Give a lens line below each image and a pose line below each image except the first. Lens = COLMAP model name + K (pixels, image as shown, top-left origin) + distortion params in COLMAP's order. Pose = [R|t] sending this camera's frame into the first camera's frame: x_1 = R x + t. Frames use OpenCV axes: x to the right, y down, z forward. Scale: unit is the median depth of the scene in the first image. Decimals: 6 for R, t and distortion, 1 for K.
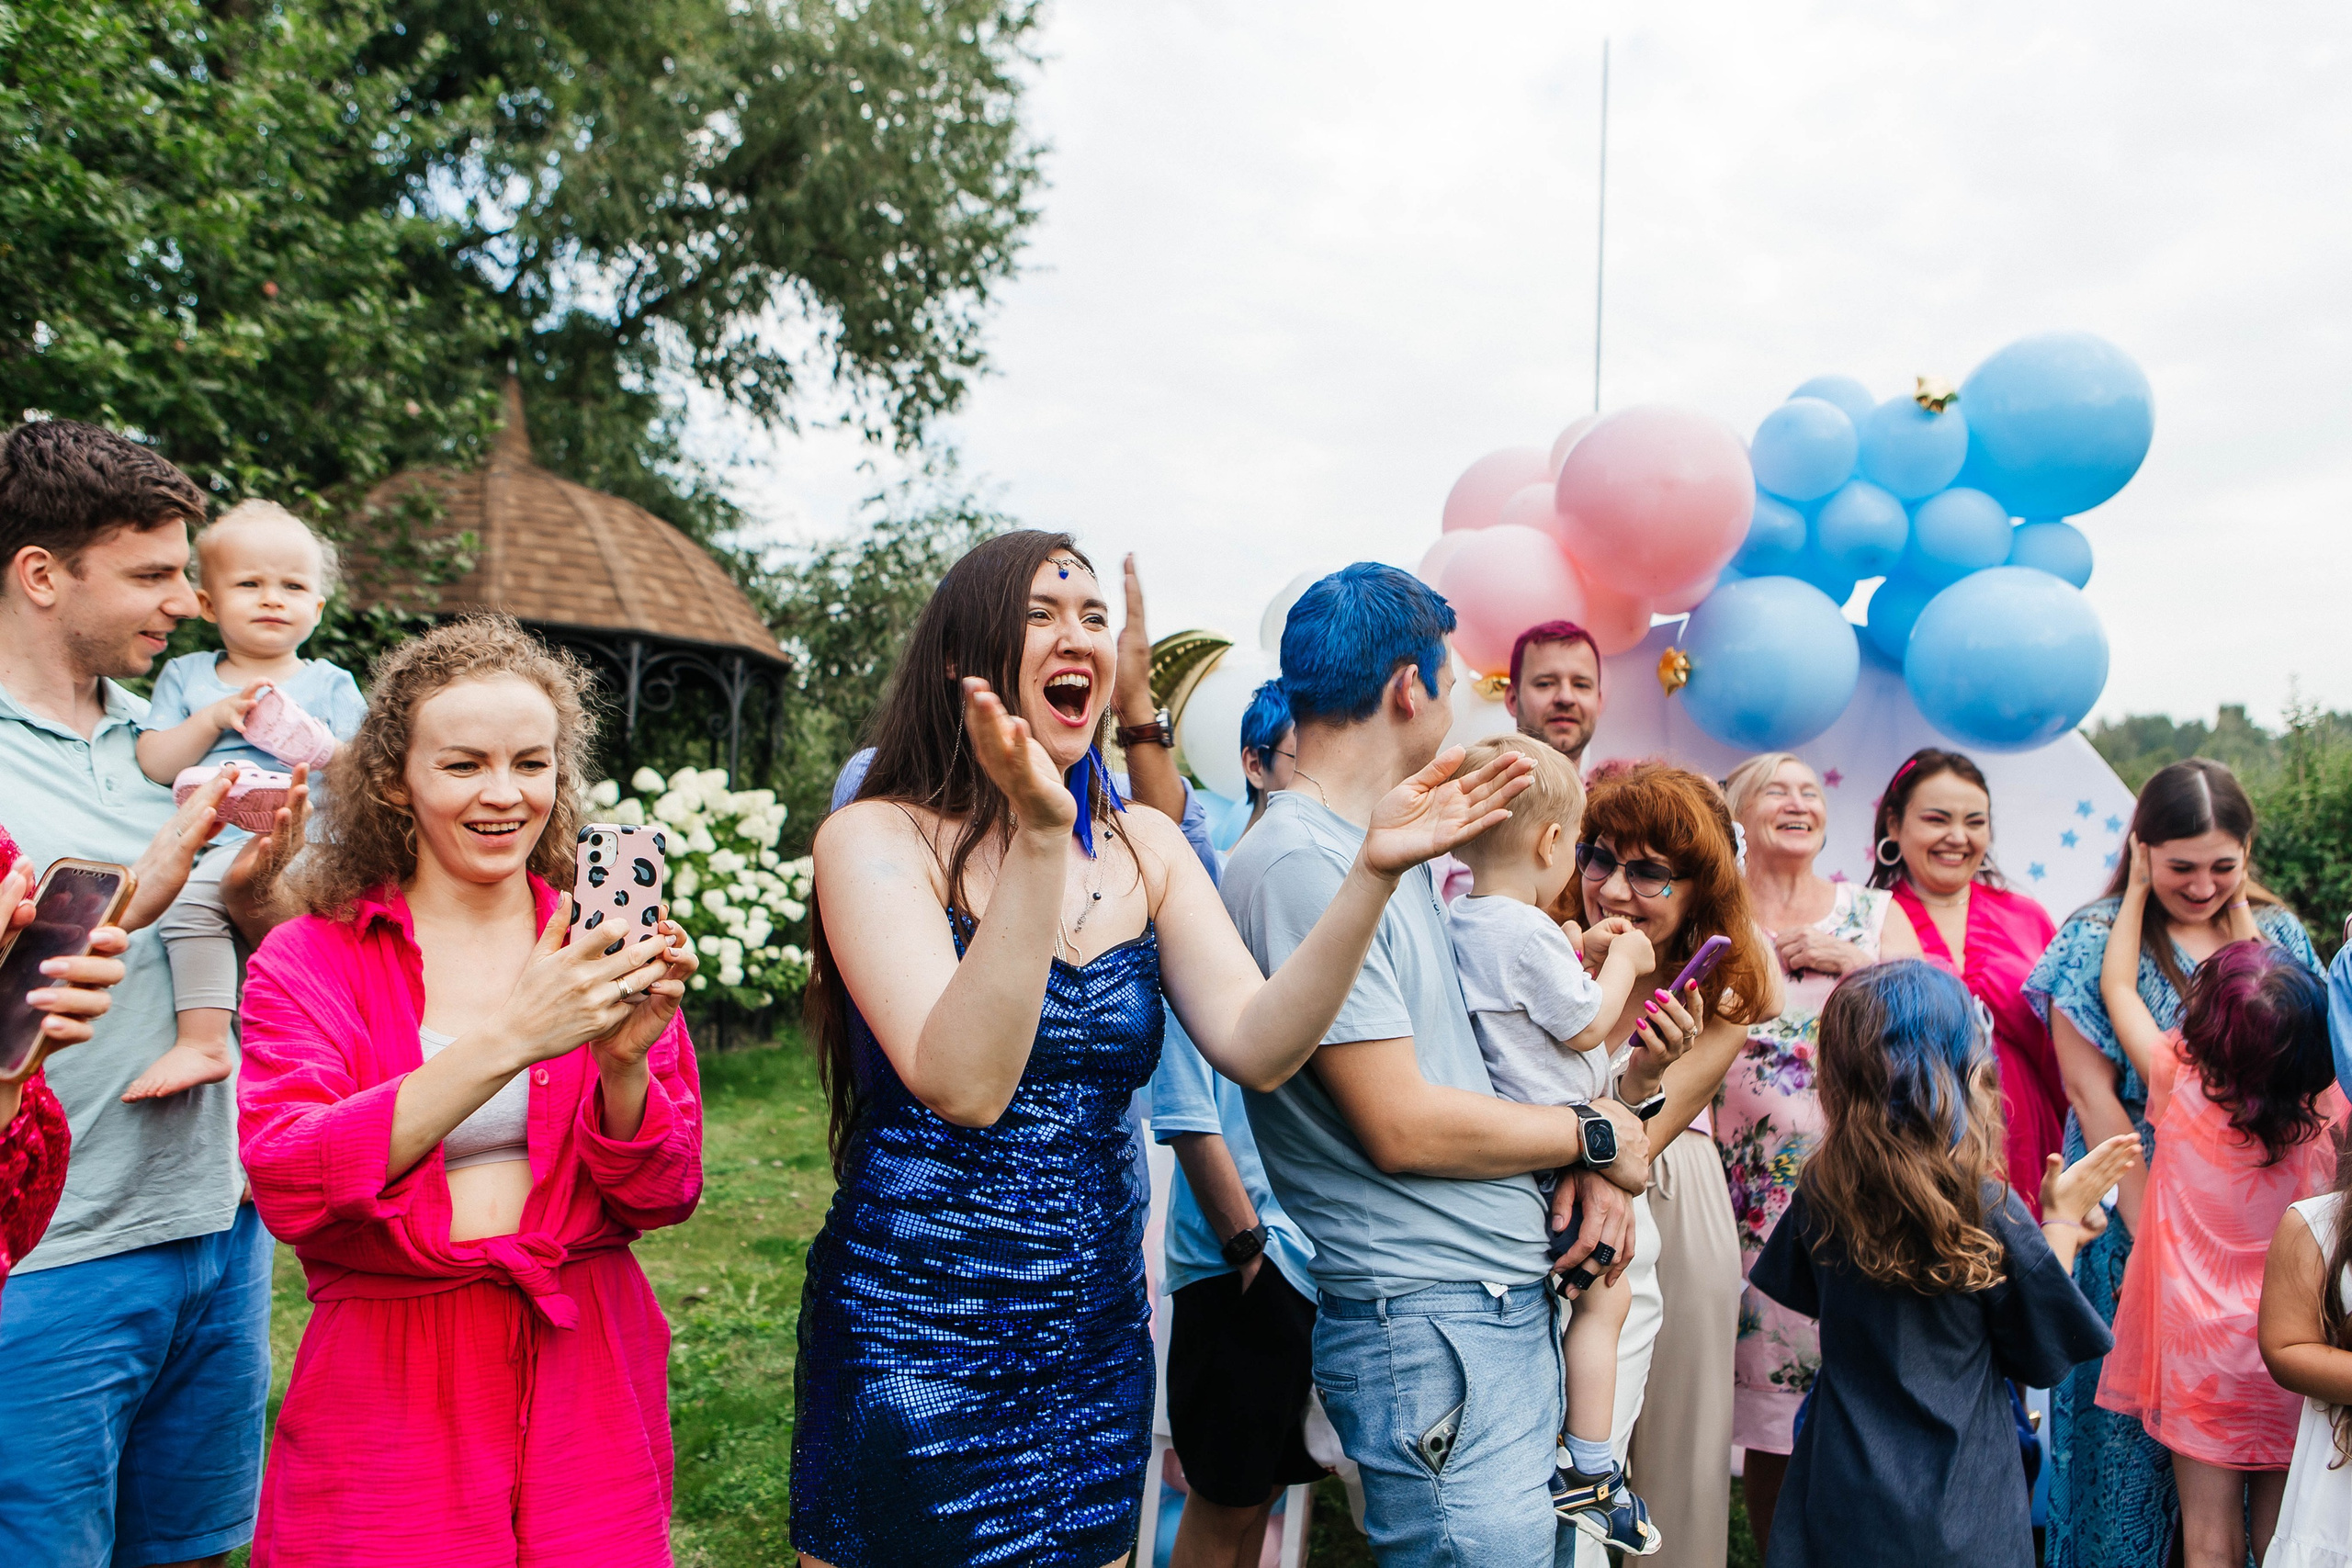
lens RADIAL K [[1786.3, 0, 1176.0], [0, 1786.3, 784.0], [0, 0, 1]] dist [-0.000751, 0.001181]
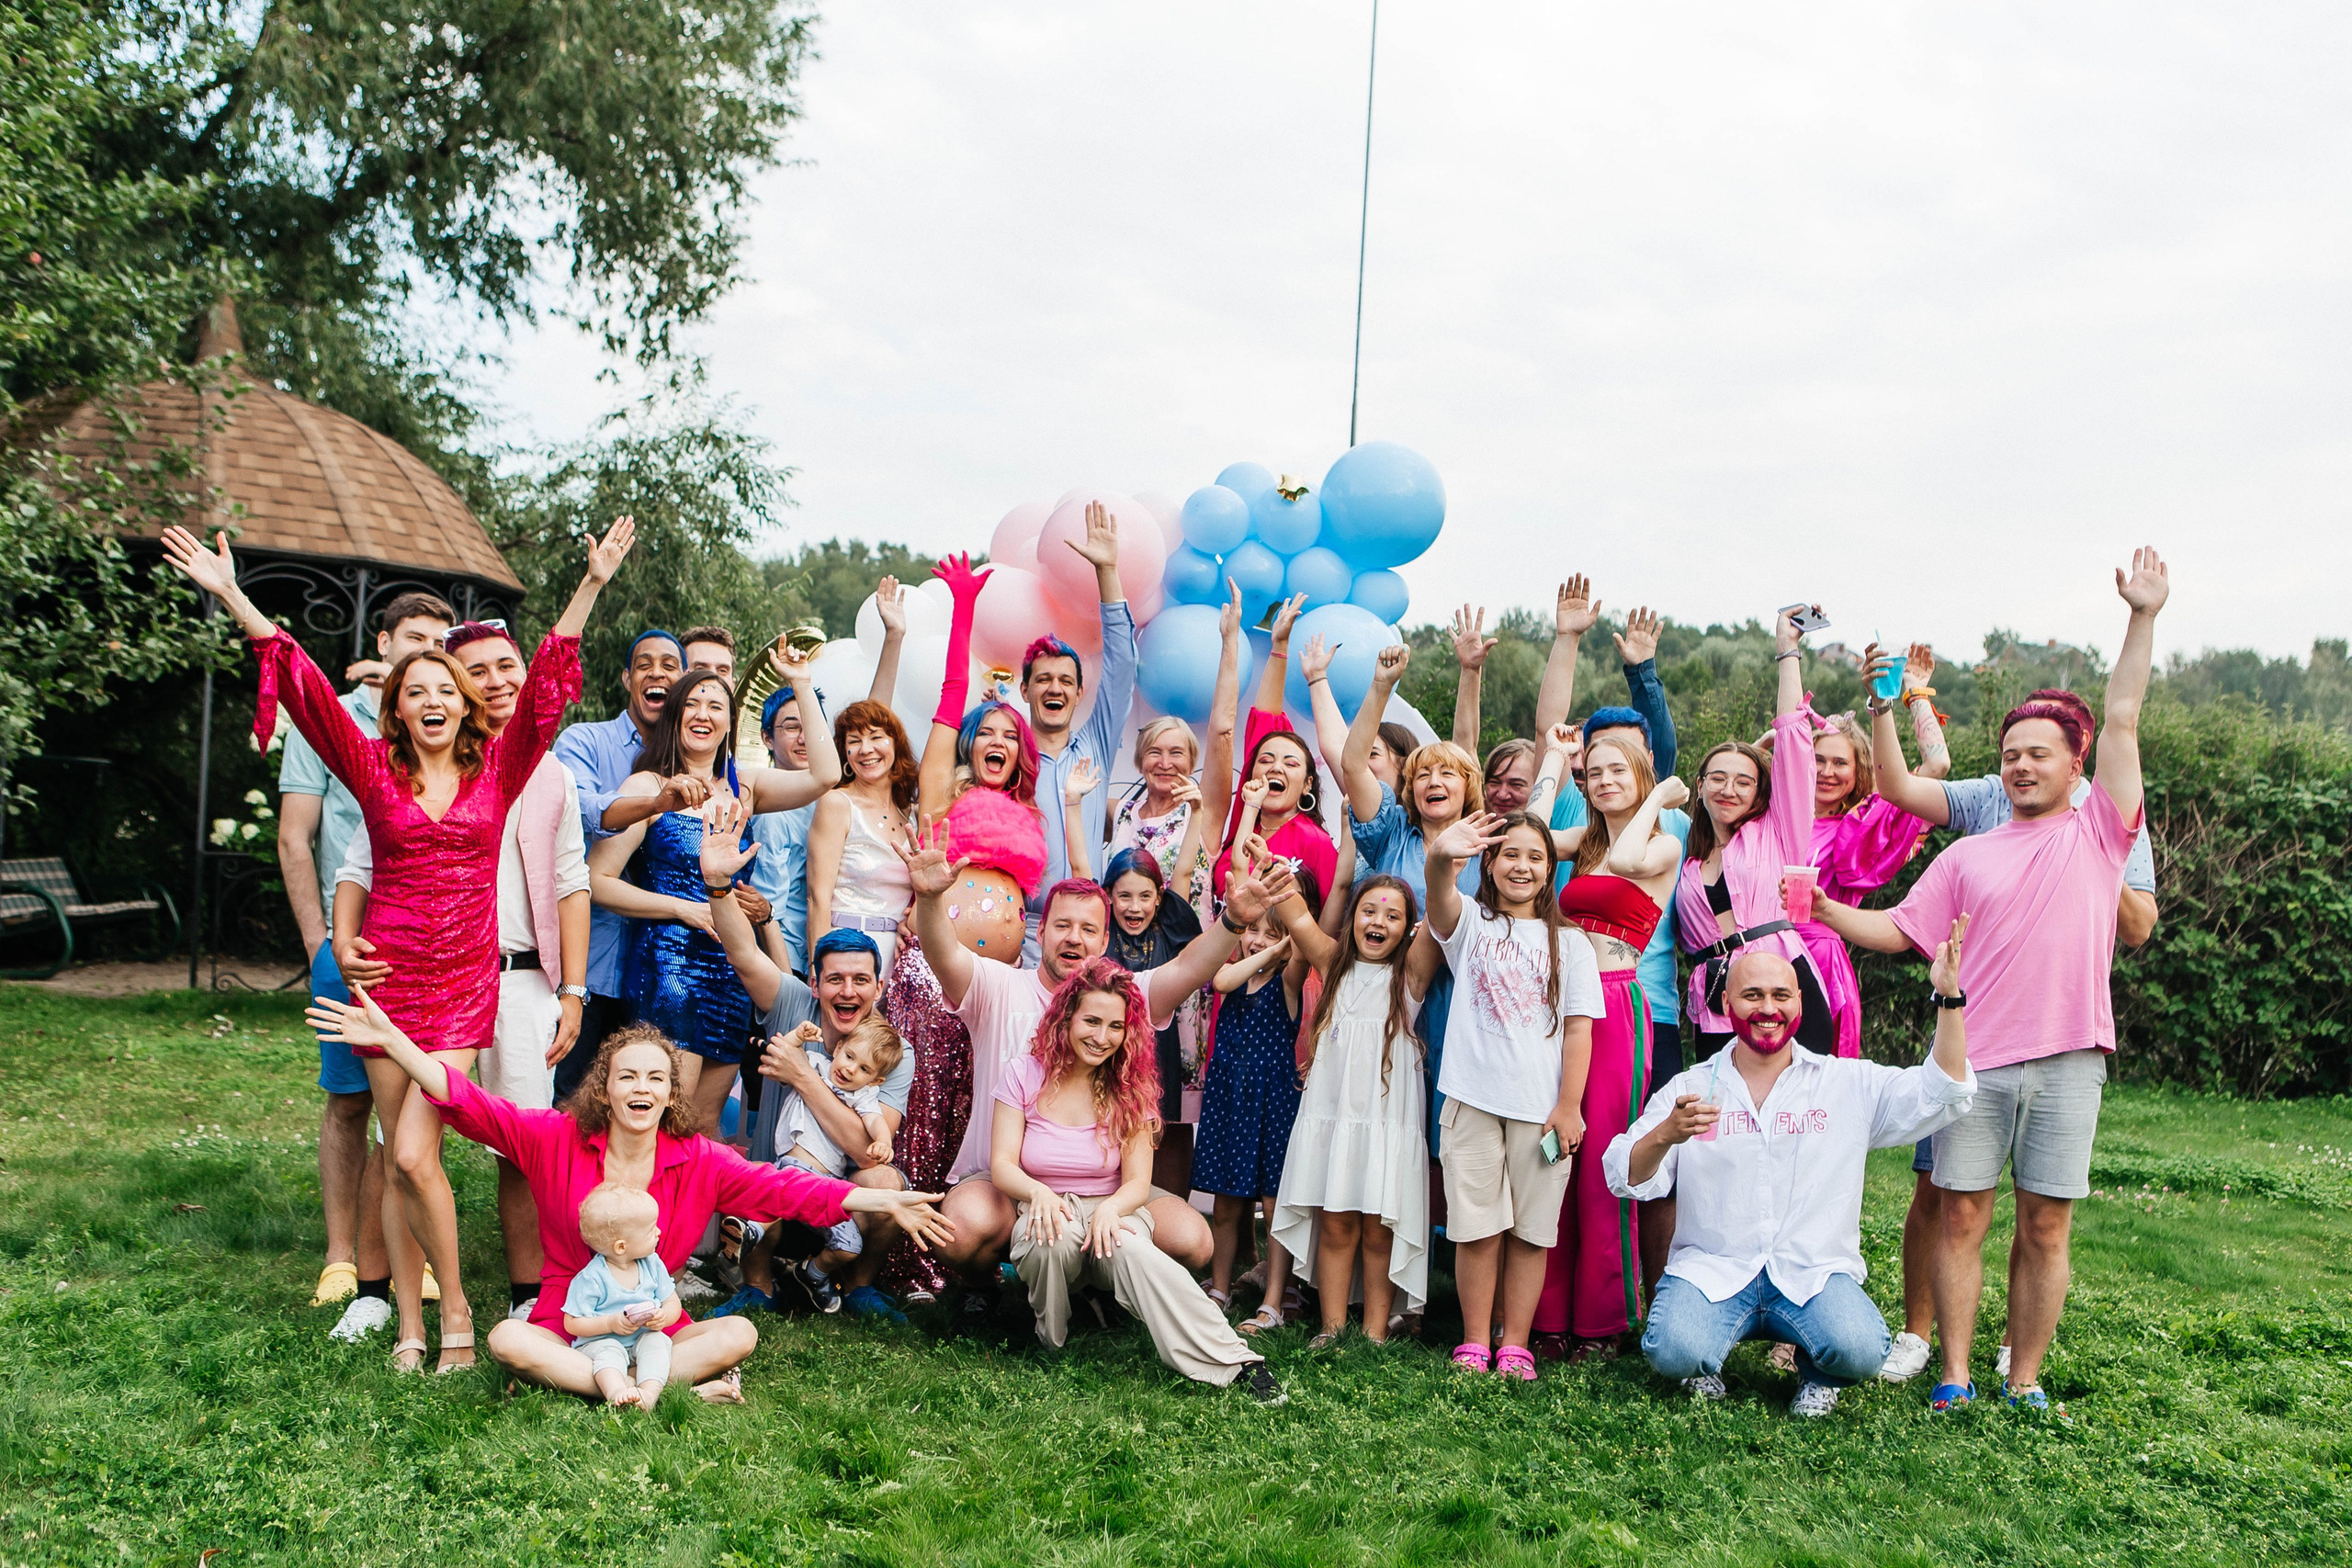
lens RADIAL K [[2282.3, 0, 1177.2], [0, 2282.3, 842.7], [0, 0, 1]] dist [0.003380, -0.007135]
pose [[0.997822, 0.014195, 0.064416, 0.054578], [-0.017730, 0.998349, 0.054631, -0.005701], [-0.063534, -0.055654, 0.996427, -0.240266]]
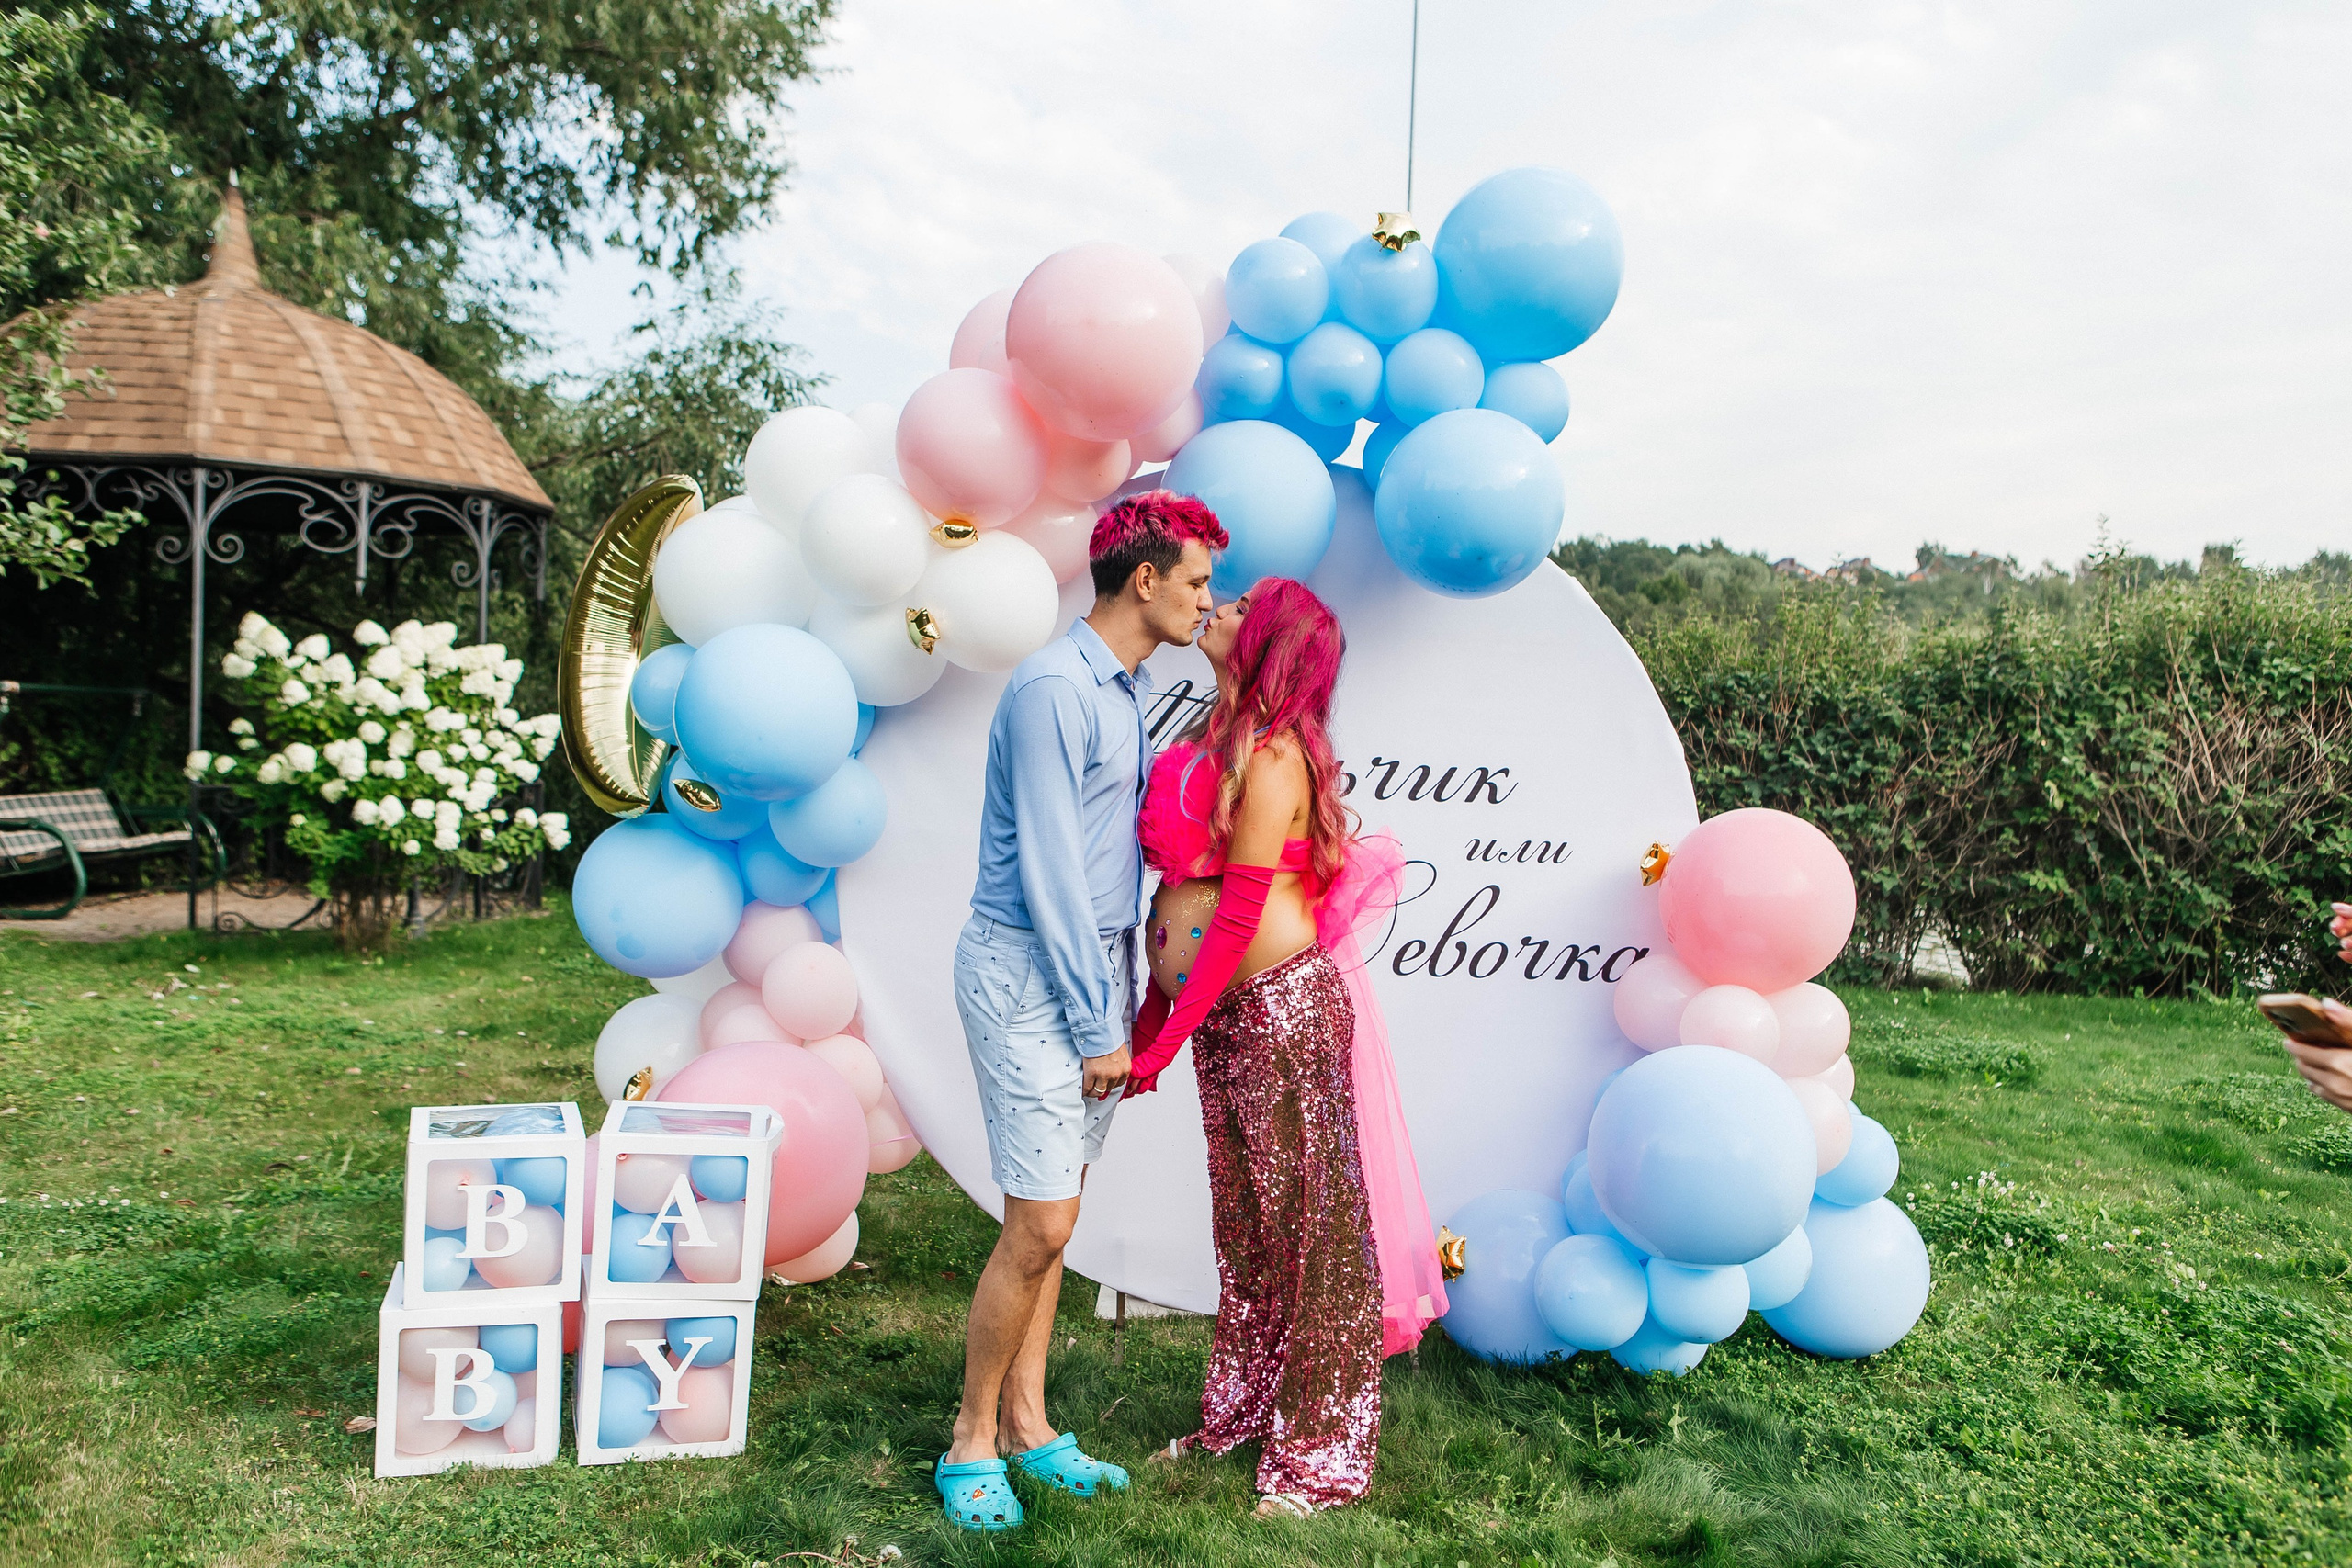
lens RADIAL K [[1919.6, 0, 1176.6], [0, 1919.6, 797.8], [0, 0, 1]] dist [-0.004862, -0.001427]
pose [[0.999285, -0.007133, 0.037121, 0.068968], [0.003965, 0.996396, 0.084735, 0.000114], [-0.037591, -0.084527, 0.995712, -0.017983]]
